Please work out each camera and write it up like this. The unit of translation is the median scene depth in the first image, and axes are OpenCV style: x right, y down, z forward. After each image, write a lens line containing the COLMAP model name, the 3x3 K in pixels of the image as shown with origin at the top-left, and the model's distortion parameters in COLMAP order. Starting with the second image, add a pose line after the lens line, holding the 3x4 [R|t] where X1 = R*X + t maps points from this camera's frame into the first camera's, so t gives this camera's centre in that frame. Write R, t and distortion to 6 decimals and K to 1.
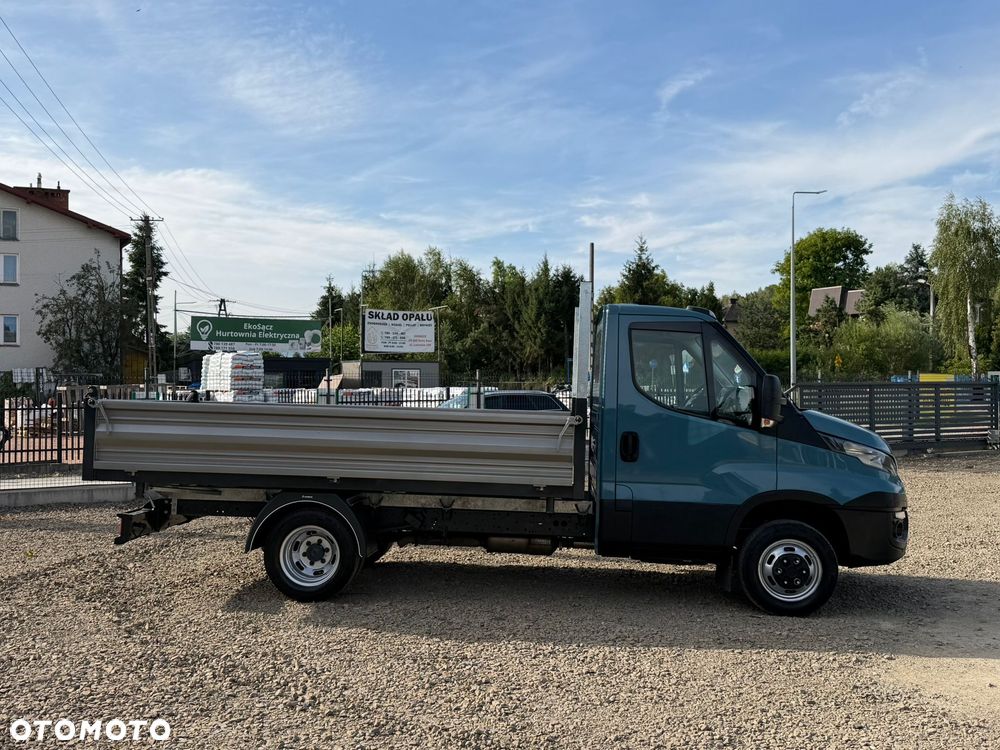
lens RADIAL K [[1127.6, 0, 520.0], [0, 1127.6, 388.7], [0, 0, 1]] dist [0.186342, -0.459117]
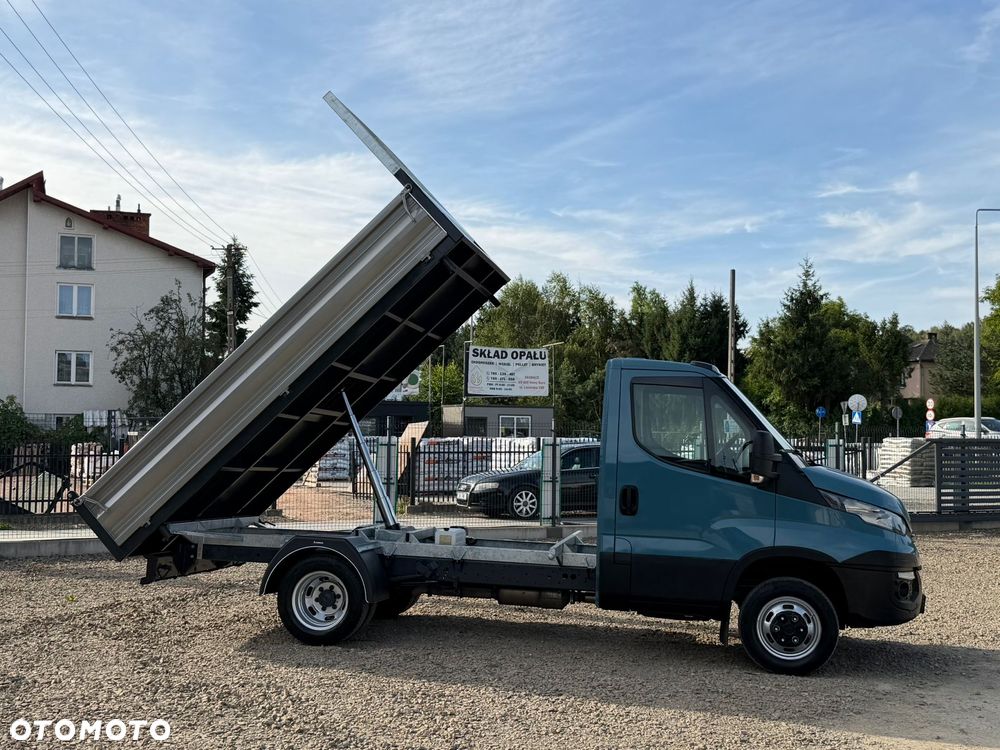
lens RADIAL K [[1419.7, 0, 530.5], [0, 1419.7, 373.7], [0, 0, 1]] dist [0.159290, -0.201407]
pose [[0.992093, 0.007541, -0.125276, 0.133202], [-0.013181, 0.998934, -0.044251, -0.003395], [0.124808, 0.045552, 0.991135, -0.219155]]
